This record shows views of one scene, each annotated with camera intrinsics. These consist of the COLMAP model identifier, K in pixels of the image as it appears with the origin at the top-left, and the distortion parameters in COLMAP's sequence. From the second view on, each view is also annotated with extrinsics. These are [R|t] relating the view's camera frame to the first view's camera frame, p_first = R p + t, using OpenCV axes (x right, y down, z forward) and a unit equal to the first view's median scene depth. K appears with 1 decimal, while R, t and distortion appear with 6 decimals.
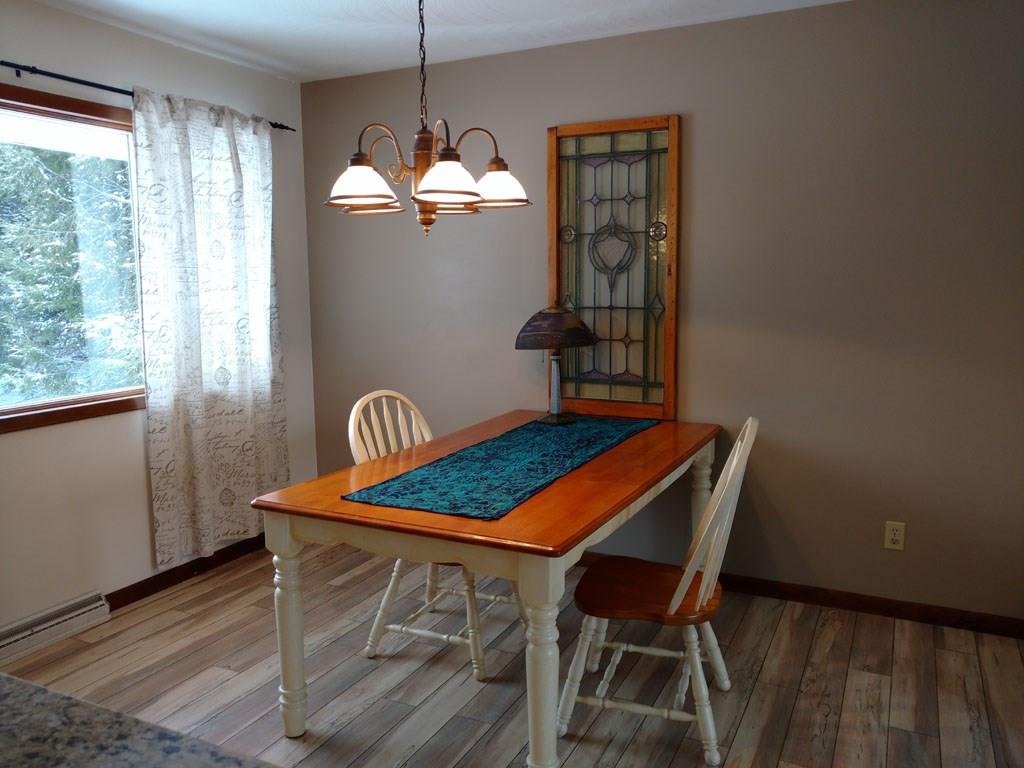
lens RADIAL K [[810.3, 0, 504.7], [0, 810.3, 387.7], [0, 0, 1]] dist [0.002702, 0.007453]
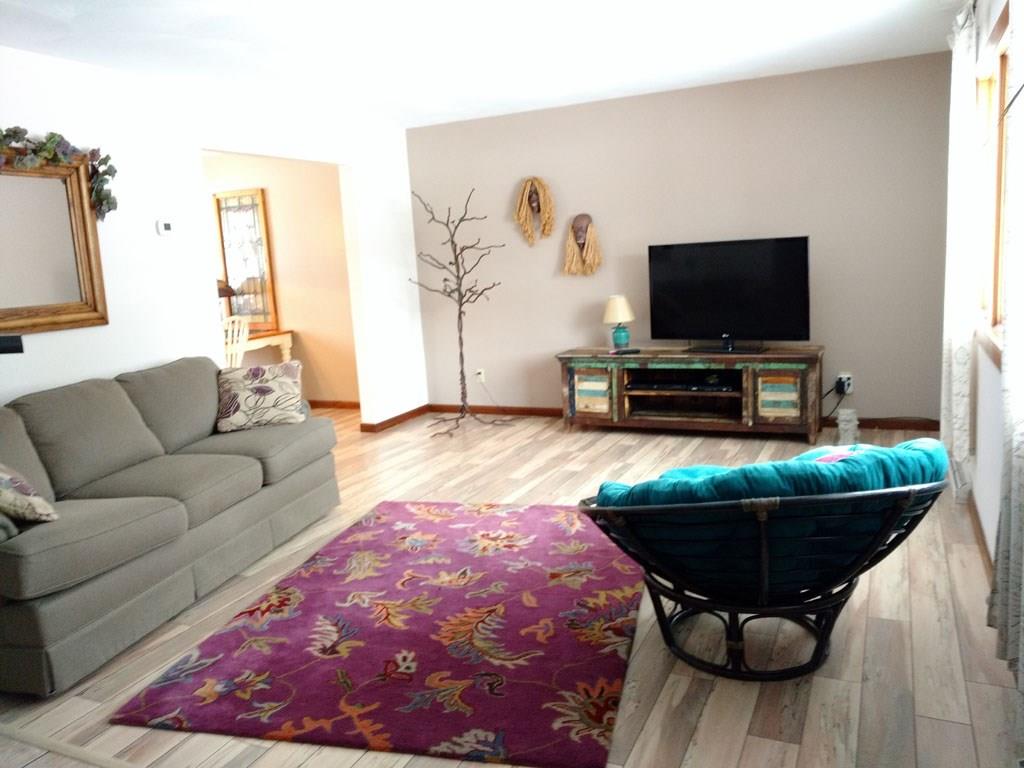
lens RADIAL K [[810.3, 0, 501.7], [0, 810.3, 385.7], [0, 0, 1]] dist [0.002702, 0.007453]
pose [[0.998504, -0.048402, 0.025427, 0.764510], [0.047719, 0.998501, 0.026819, 0.166181], [-0.026687, -0.025565, 0.999317, -1.206254]]
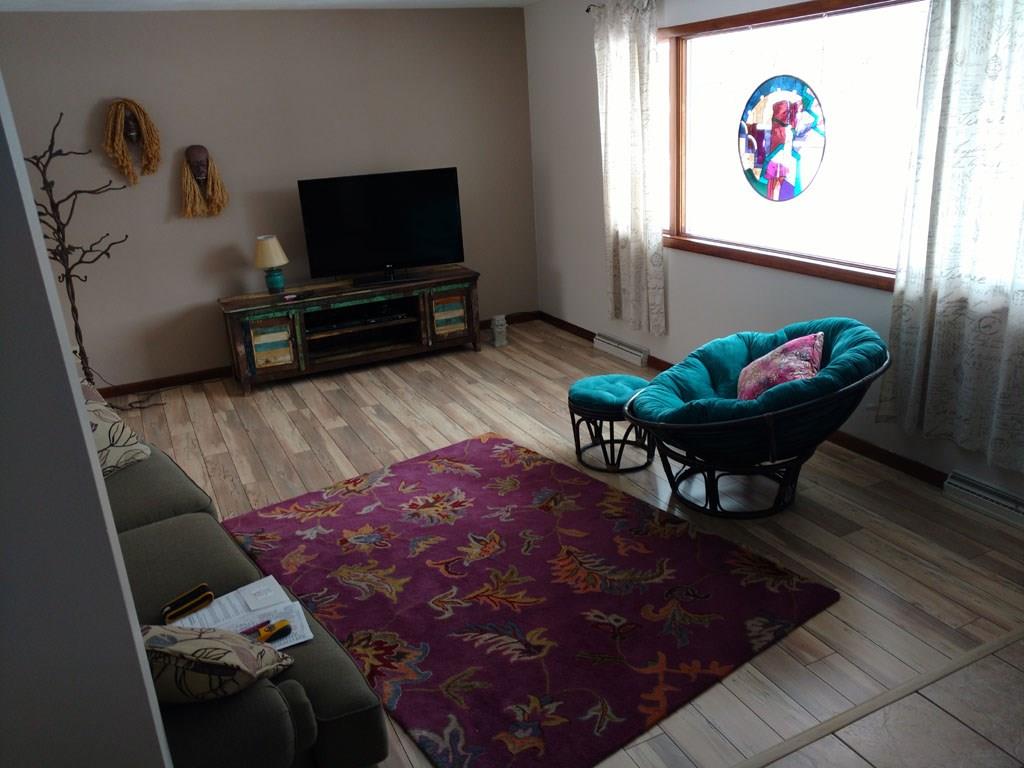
lens RADIAL K [[810.3, 0, 515.8], [0, 810.3, 384.3], [0, 0, 1]] dist [0.002702, 0.007453]
pose [[0.588631, -0.279248, 0.758639, 0.063602], [0.156795, 0.960060, 0.231731, 0.018307], [-0.793050, -0.017453, 0.608906, -0.844086]]
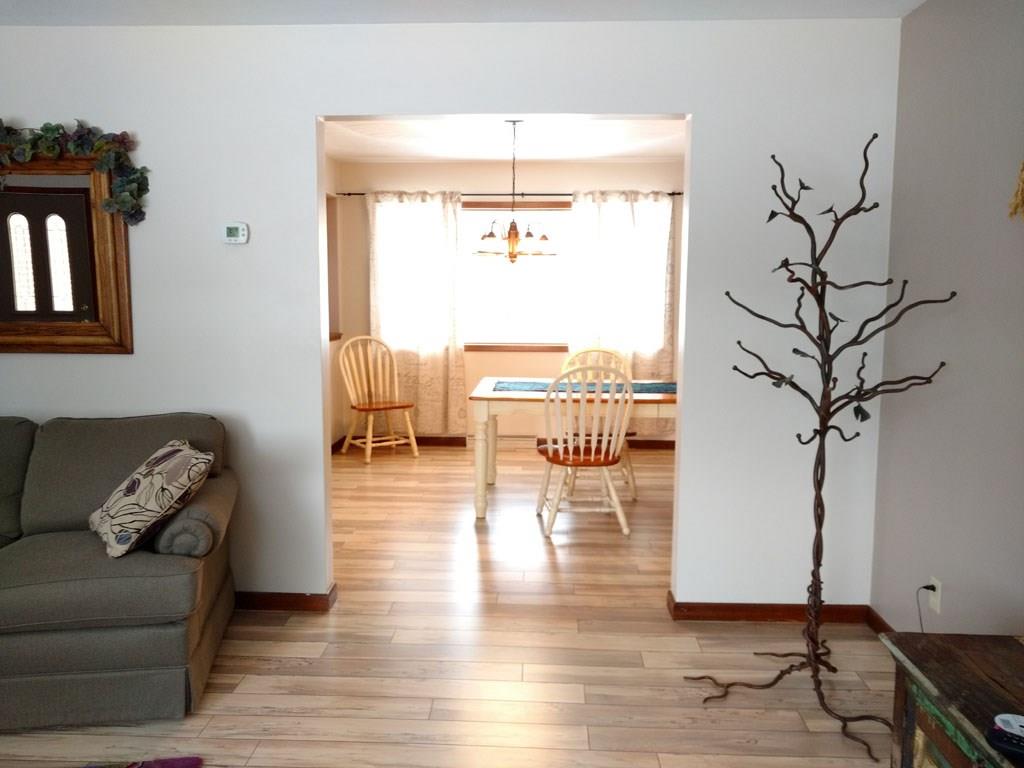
lens RADIAL K [[810.3, 0, 506.7], [0, 810.3, 386.7], [0, 0, 1]] dist [0.002702, 0.007453]
pose [[0.418308, 0.123550, -0.899863, 1.285441], [-0.132363, 0.988422, 0.074179, -0.015403], [0.898609, 0.088079, 0.429818, 0.023796]]
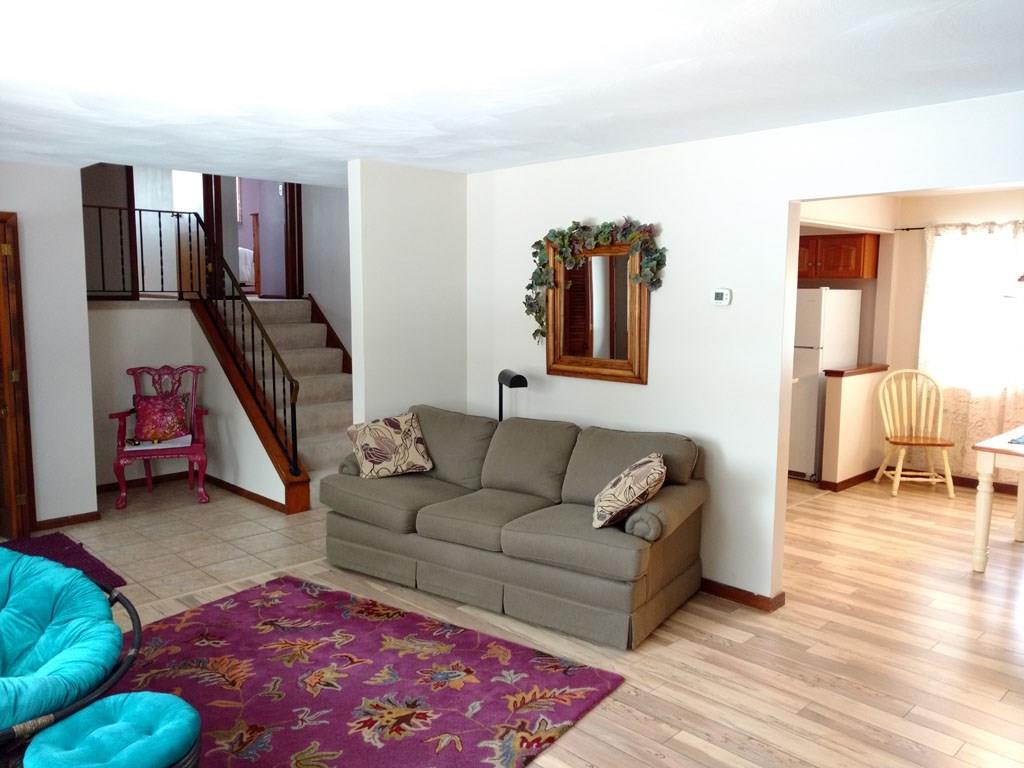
lens RADIAL K [[810.3, 0, 509.1], [0, 810.3, 381.9], [0, 0, 1]] dist [0.002702, 0.007453]
pose [[-0.310939, 0.118927, -0.942960, 1.531196], [-0.130710, 0.977362, 0.166367, -0.118220], [0.941399, 0.174984, -0.288355, 0.205964]]
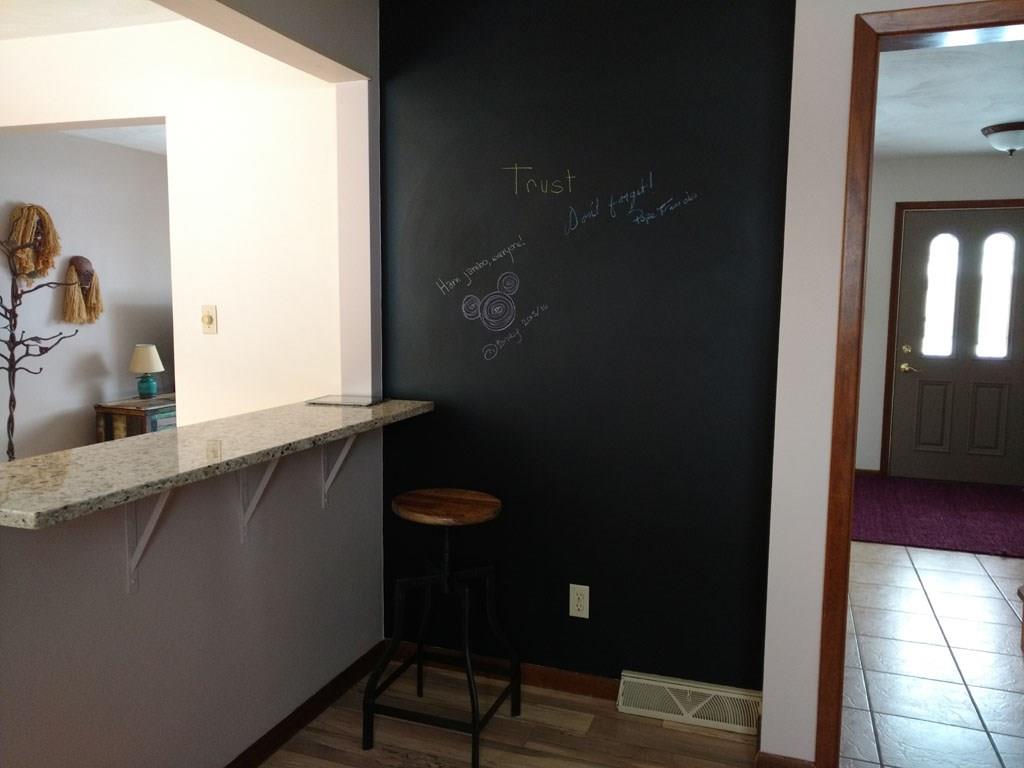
lens RADIAL K [[810.3, 0, 511.7], [0, 810.3, 381.6], [0, 0, 1]] dist [0.002702, 0.007453]
pose [[-0.127005, -0.092259, 0.987602, -0.713104], [0.124386, 0.986324, 0.108136, 0.020685], [-0.984072, 0.136578, -0.113793, -0.030531]]
